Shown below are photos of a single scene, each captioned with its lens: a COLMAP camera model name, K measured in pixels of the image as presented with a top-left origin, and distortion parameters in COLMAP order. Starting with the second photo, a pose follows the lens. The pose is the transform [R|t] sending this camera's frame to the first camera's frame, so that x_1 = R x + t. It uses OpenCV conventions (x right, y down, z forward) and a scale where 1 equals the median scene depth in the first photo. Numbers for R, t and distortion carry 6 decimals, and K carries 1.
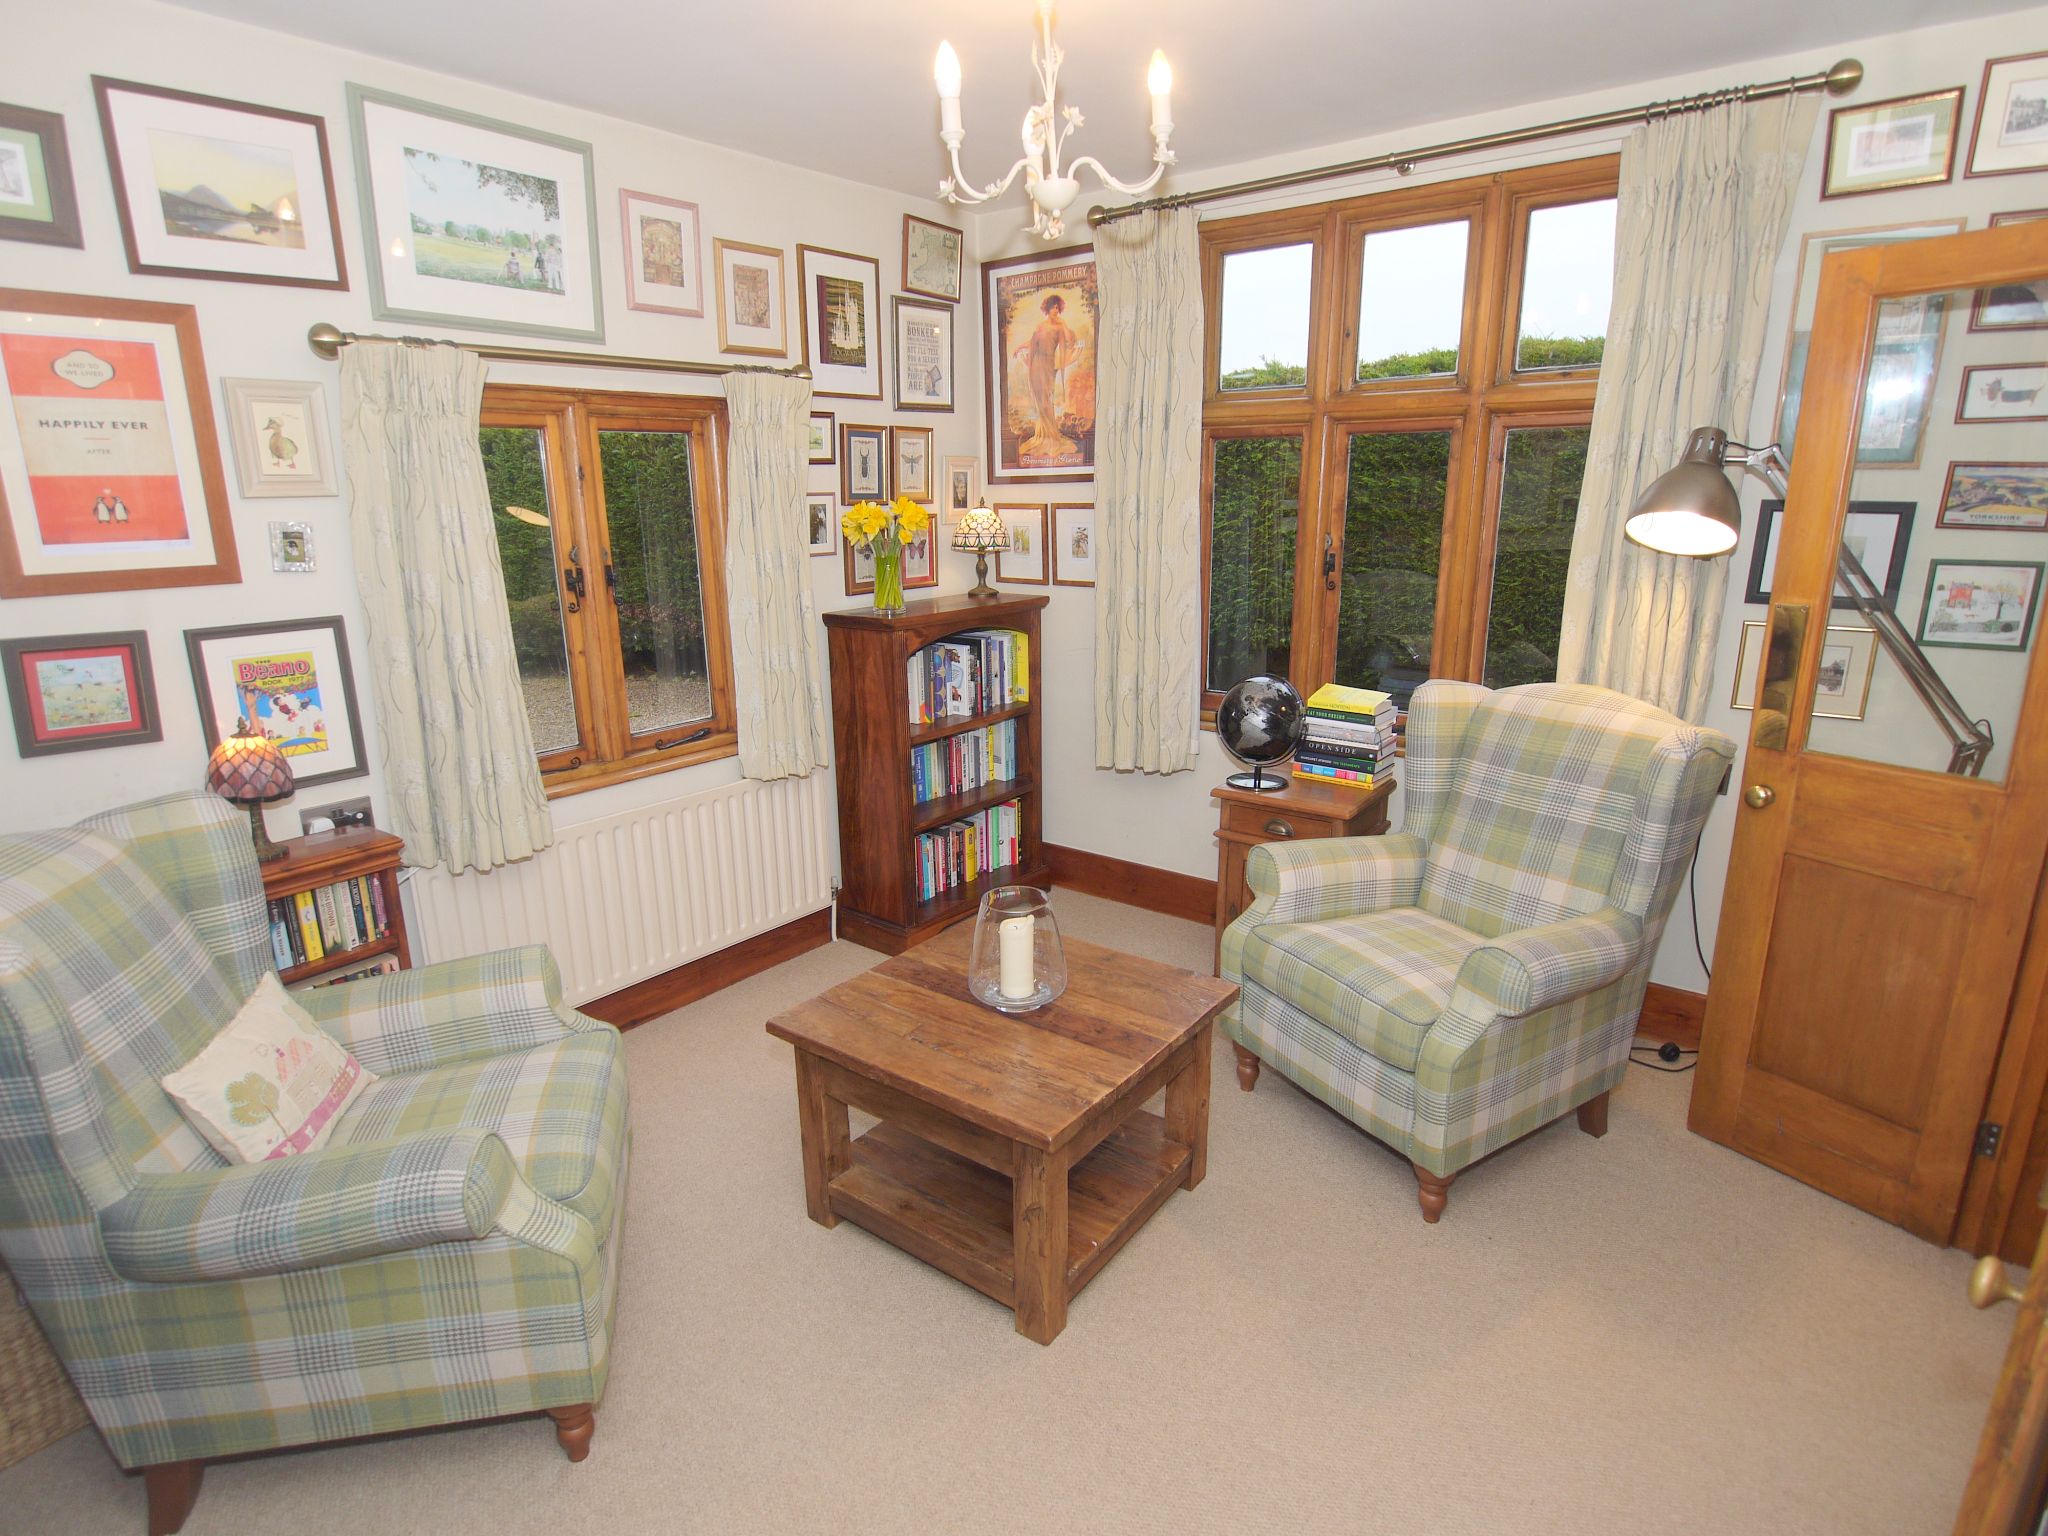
lens RADIAL K [[1083.7, 0, 1016.3], [0, 1083.7, 776.2], [0, 0, 1]] dist [-0.002210, -0.010094]
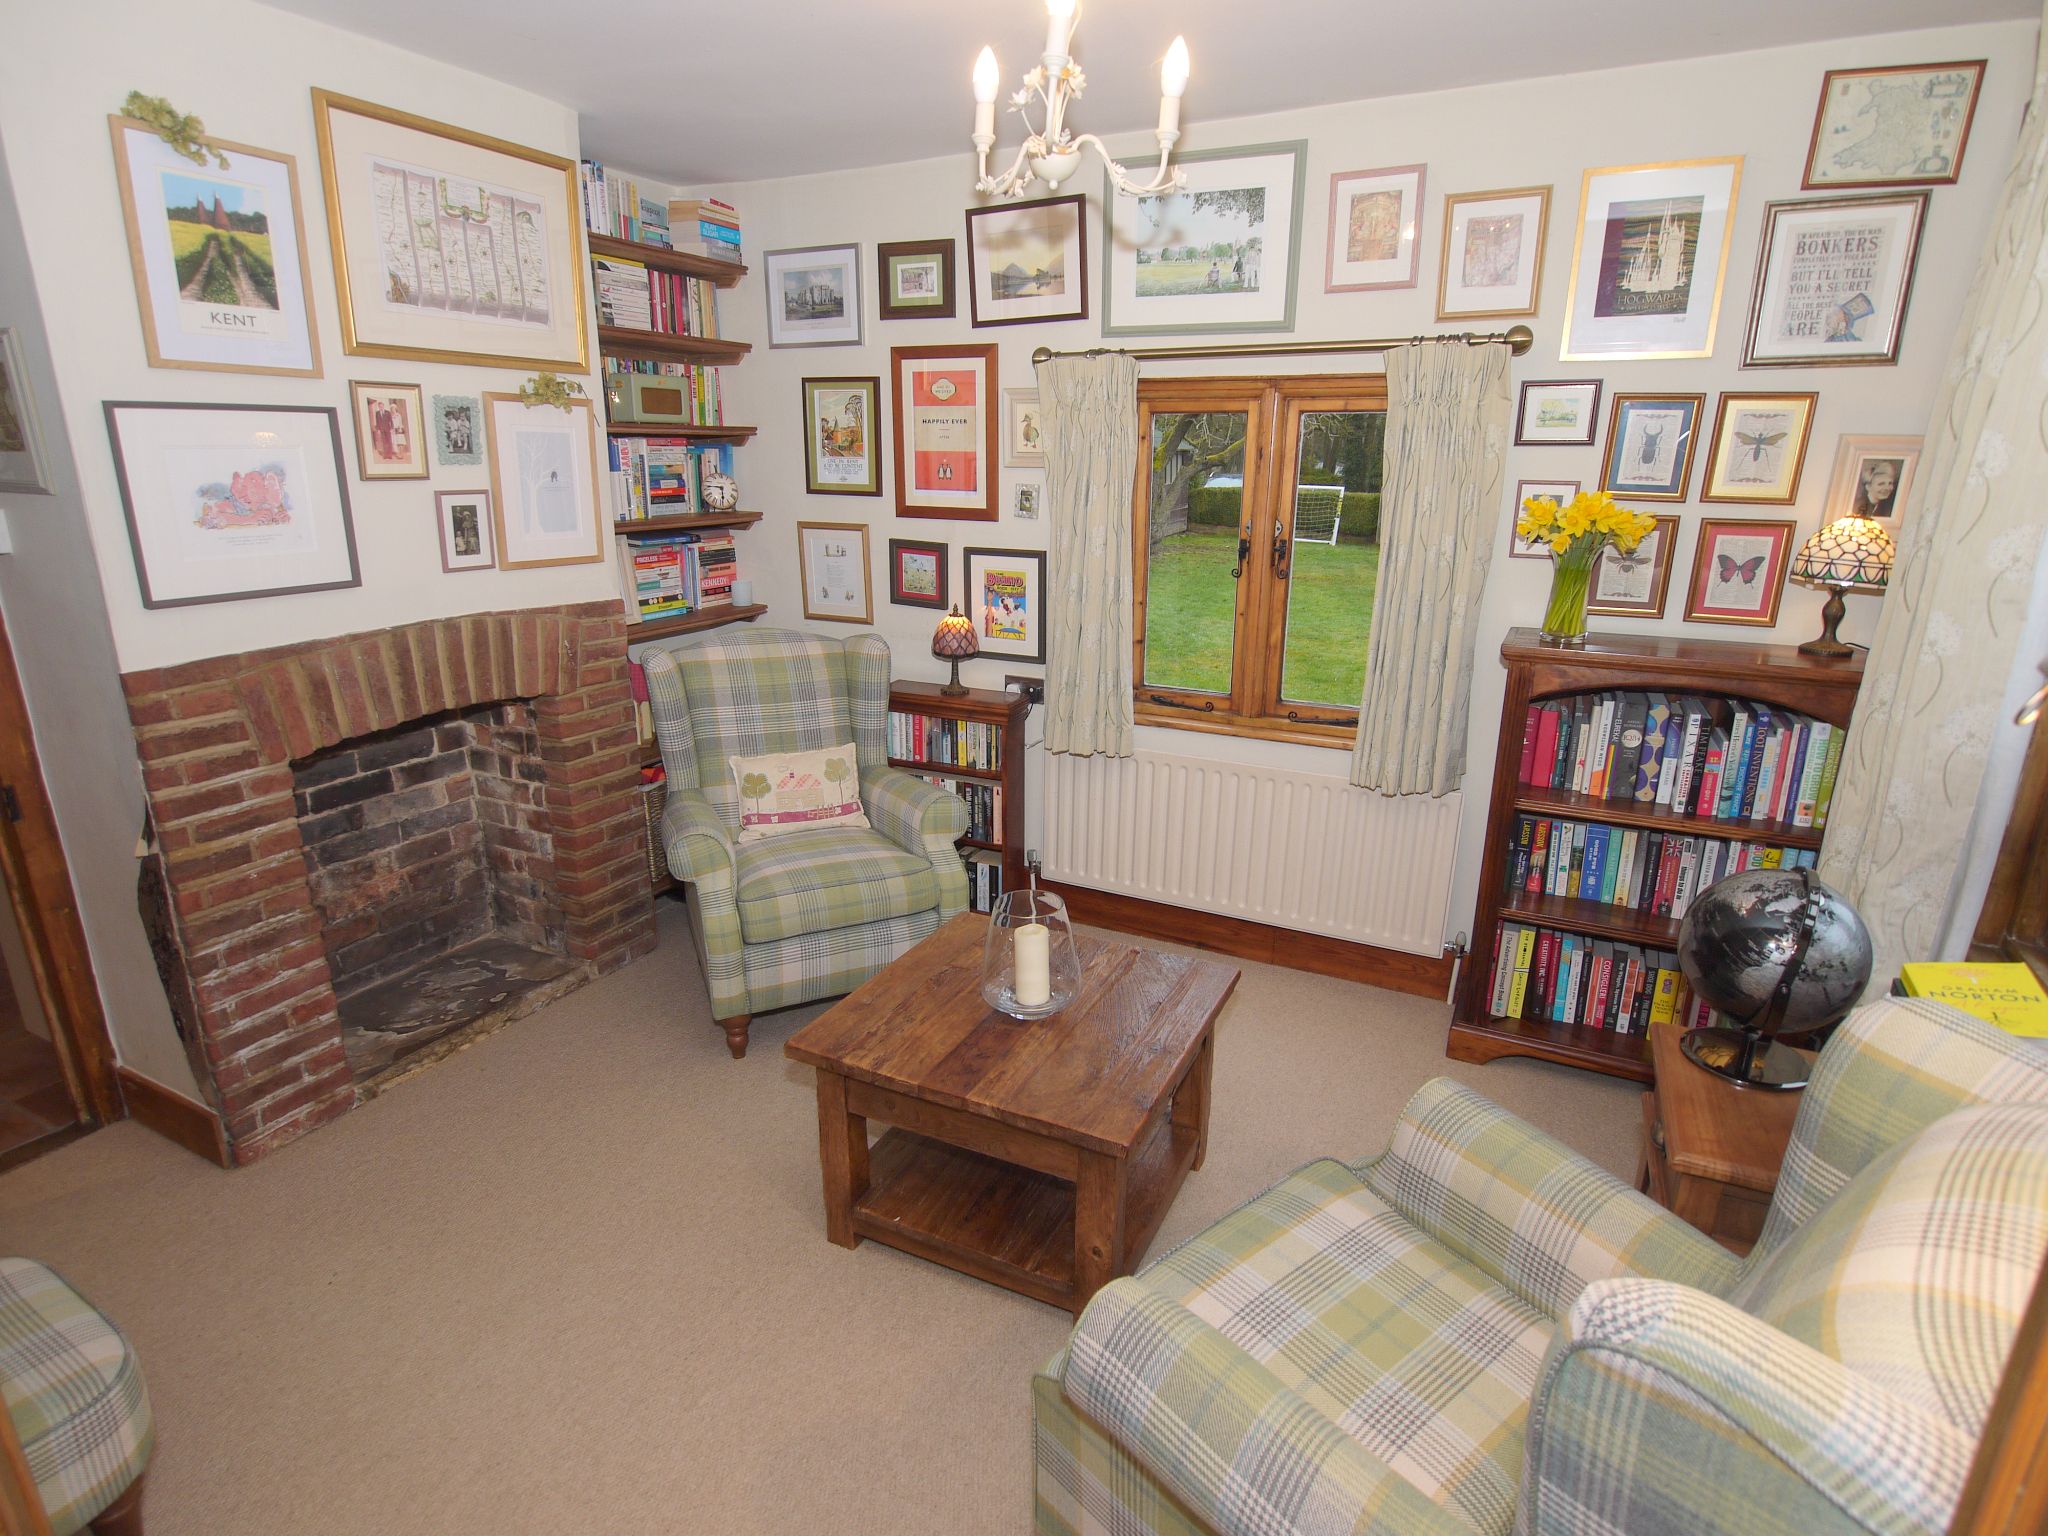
lens RADIAL K [[1083.7, 0, 1016.3], [0, 1083.7, 776.2], [0, 0, 1]] dist [-0.002210, -0.010094]
pose [[0.190592, 0.299249, -0.934946, 0.780471], [-0.262496, 0.933260, 0.245199, -0.206067], [0.945923, 0.198686, 0.256423, 0.633235]]
